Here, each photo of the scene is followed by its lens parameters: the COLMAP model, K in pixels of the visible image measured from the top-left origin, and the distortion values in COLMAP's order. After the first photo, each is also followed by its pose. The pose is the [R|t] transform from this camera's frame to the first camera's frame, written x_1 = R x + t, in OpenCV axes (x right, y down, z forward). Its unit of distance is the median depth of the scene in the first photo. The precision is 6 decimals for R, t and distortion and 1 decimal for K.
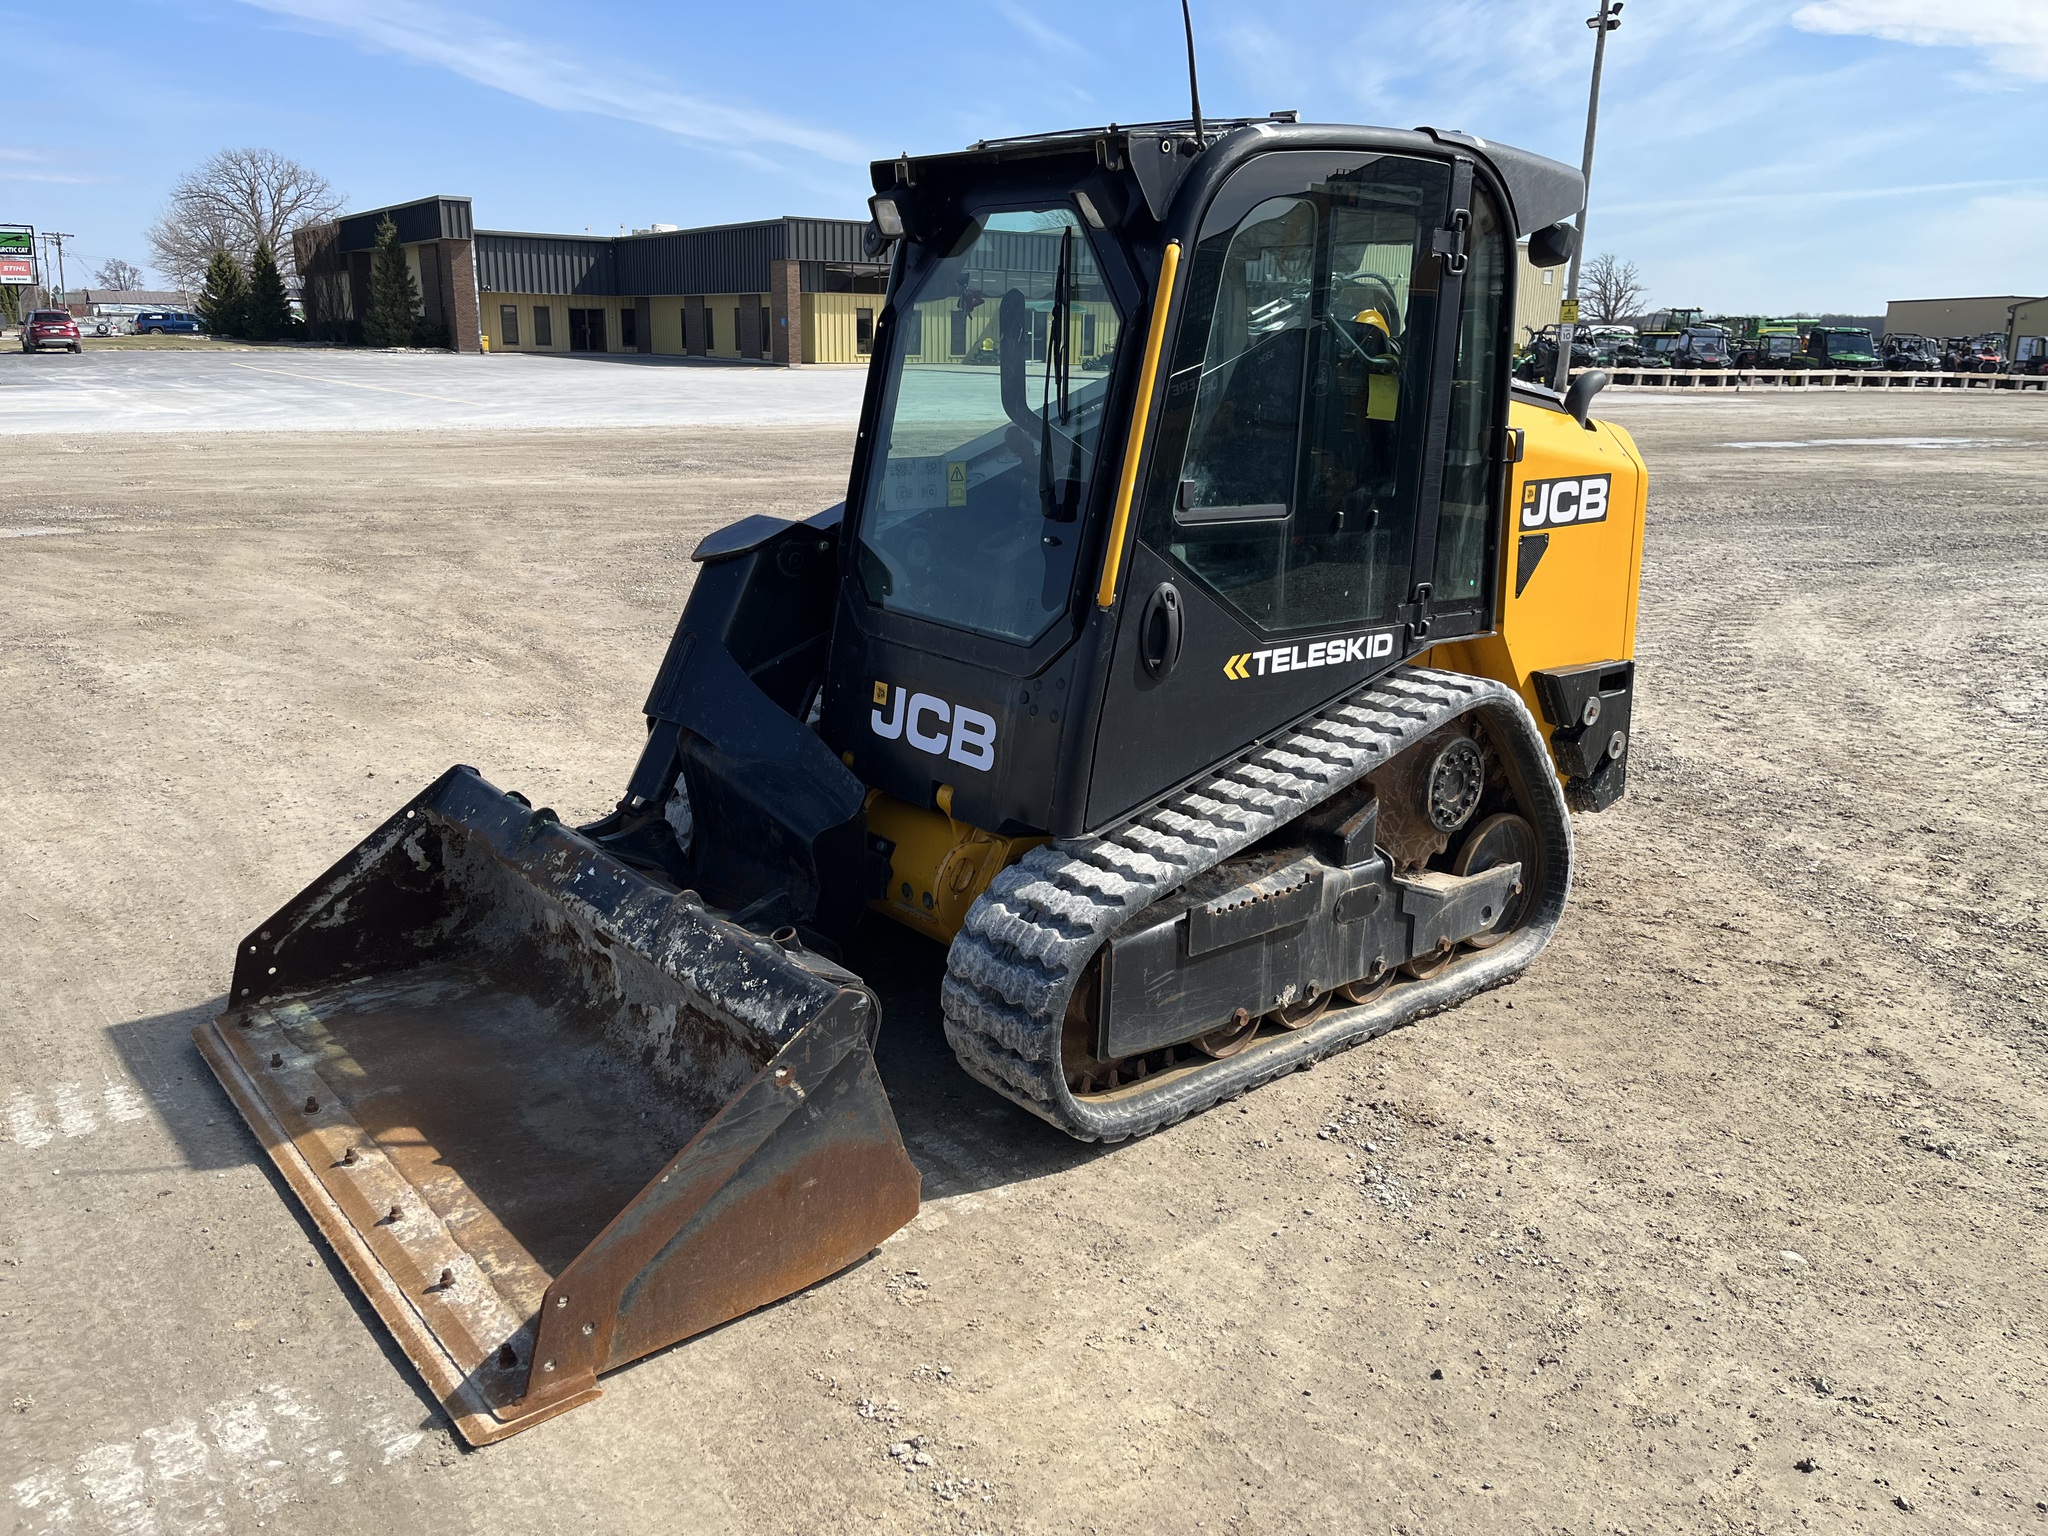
lens RADIAL K [[1563.3, 0, 1021.0], [0, 1563.3, 775.8], [0, 0, 1]] dist [0.003540, 0.034213]
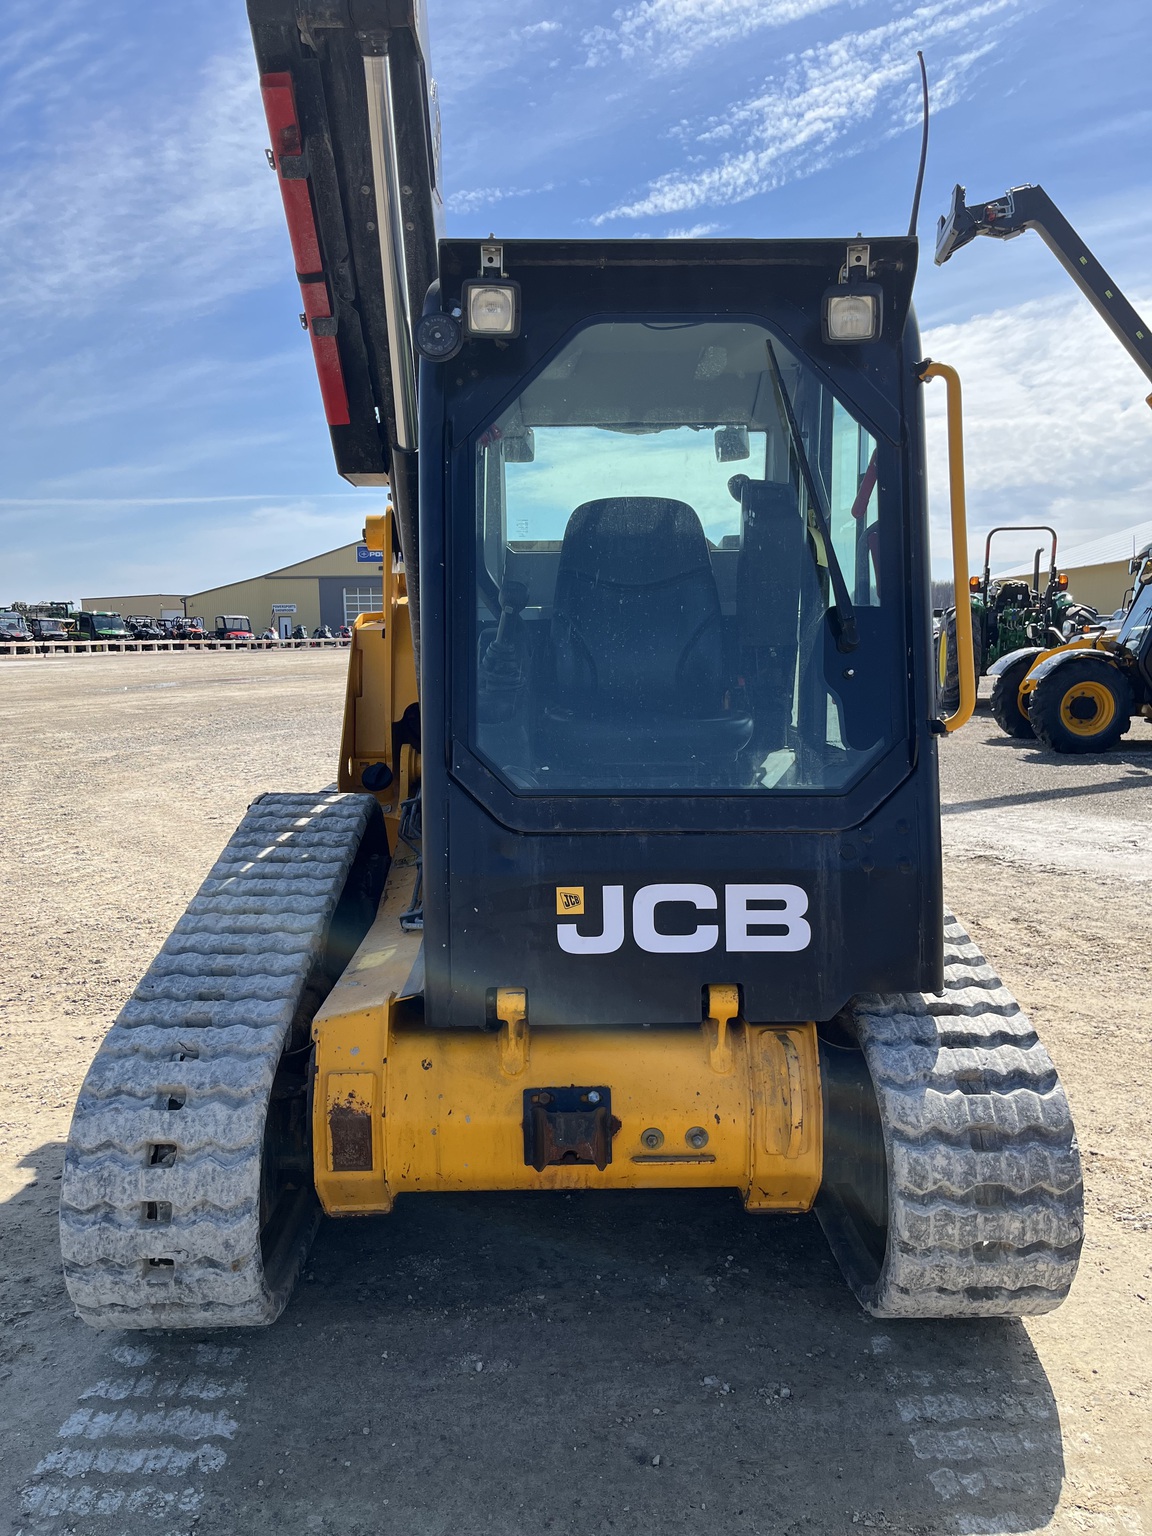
lens RADIAL K [[1181.6, 0, 572.1], [0, 1181.6, 783.5], [0, 0, 1]] dist [0.059588, -0.091409]
pose [[0.631045, -0.124184, 0.765742, -0.513307], [0.230752, 0.972471, -0.032451, -0.087015], [-0.740632, 0.197174, 0.642329, 0.585455]]
